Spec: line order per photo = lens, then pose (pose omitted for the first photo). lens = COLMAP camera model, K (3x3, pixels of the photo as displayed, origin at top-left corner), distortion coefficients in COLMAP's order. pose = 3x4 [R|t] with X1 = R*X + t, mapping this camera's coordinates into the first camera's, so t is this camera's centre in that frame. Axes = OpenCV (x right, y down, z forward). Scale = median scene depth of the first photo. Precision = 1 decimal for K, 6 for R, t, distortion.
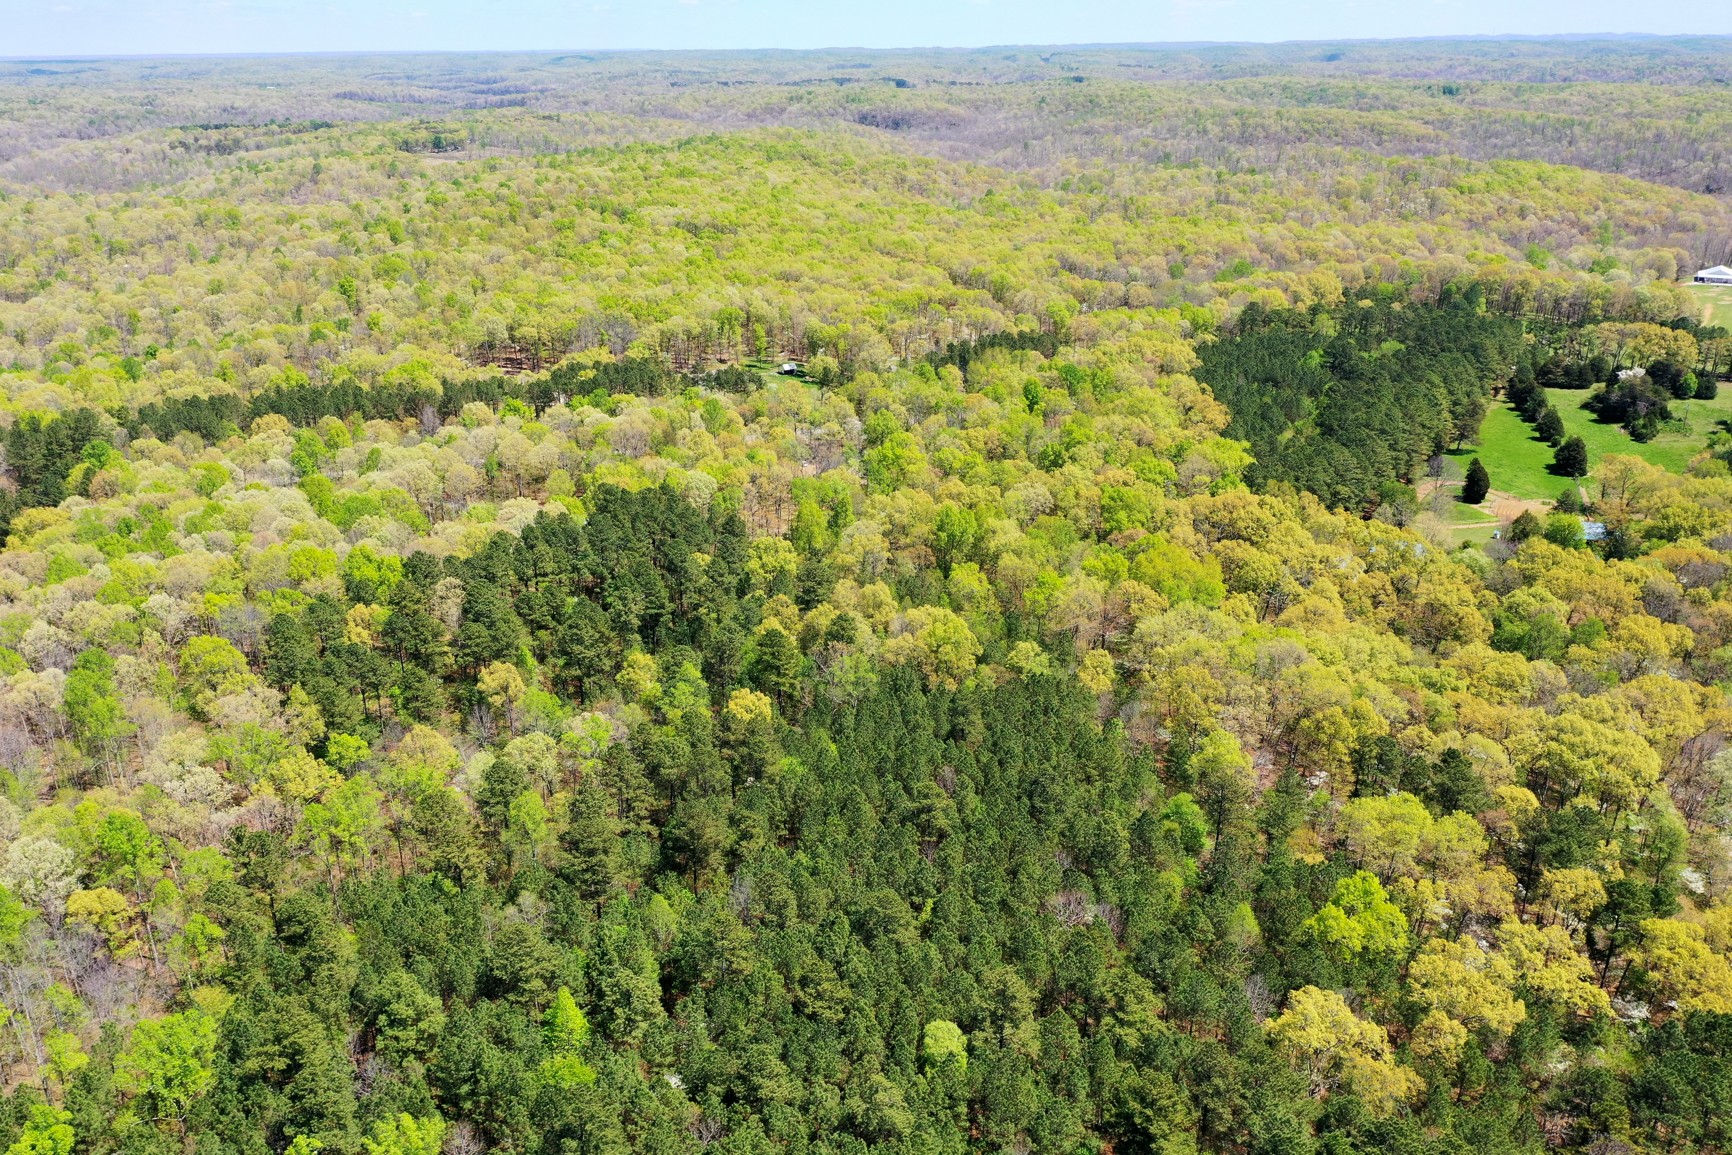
lens RADIAL K [[1370.6, 0, 866.0], [0, 1370.6, 577.5], [0, 0, 1]] dist [0.004276, -0.001157]
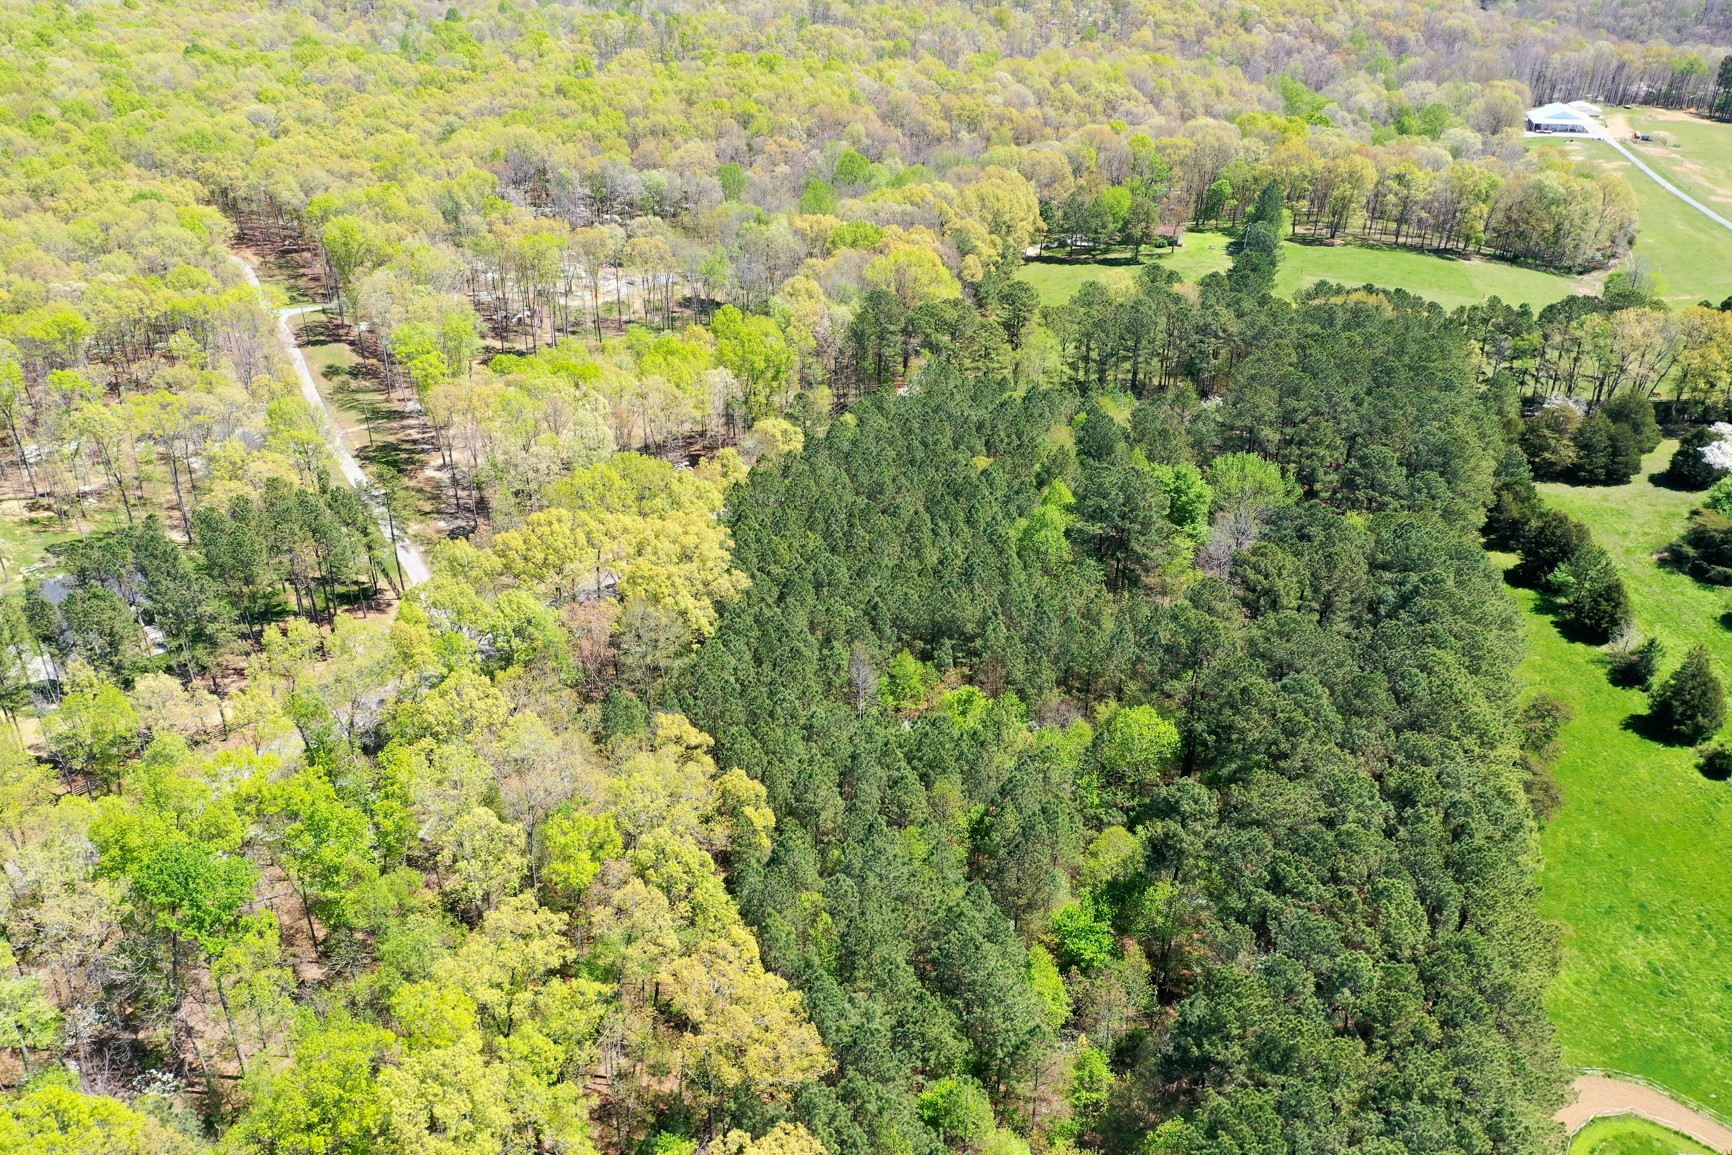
lens RADIAL K [[1370.6, 0, 866.0], [0, 1370.6, 577.5], [0, 0, 1]] dist [0.004276, -0.001157]
pose [[0.965338, -0.127731, 0.227611, 0.147494], [0.096777, 0.985073, 0.142353, -0.153332], [-0.242396, -0.115391, 0.963291, 0.501008]]
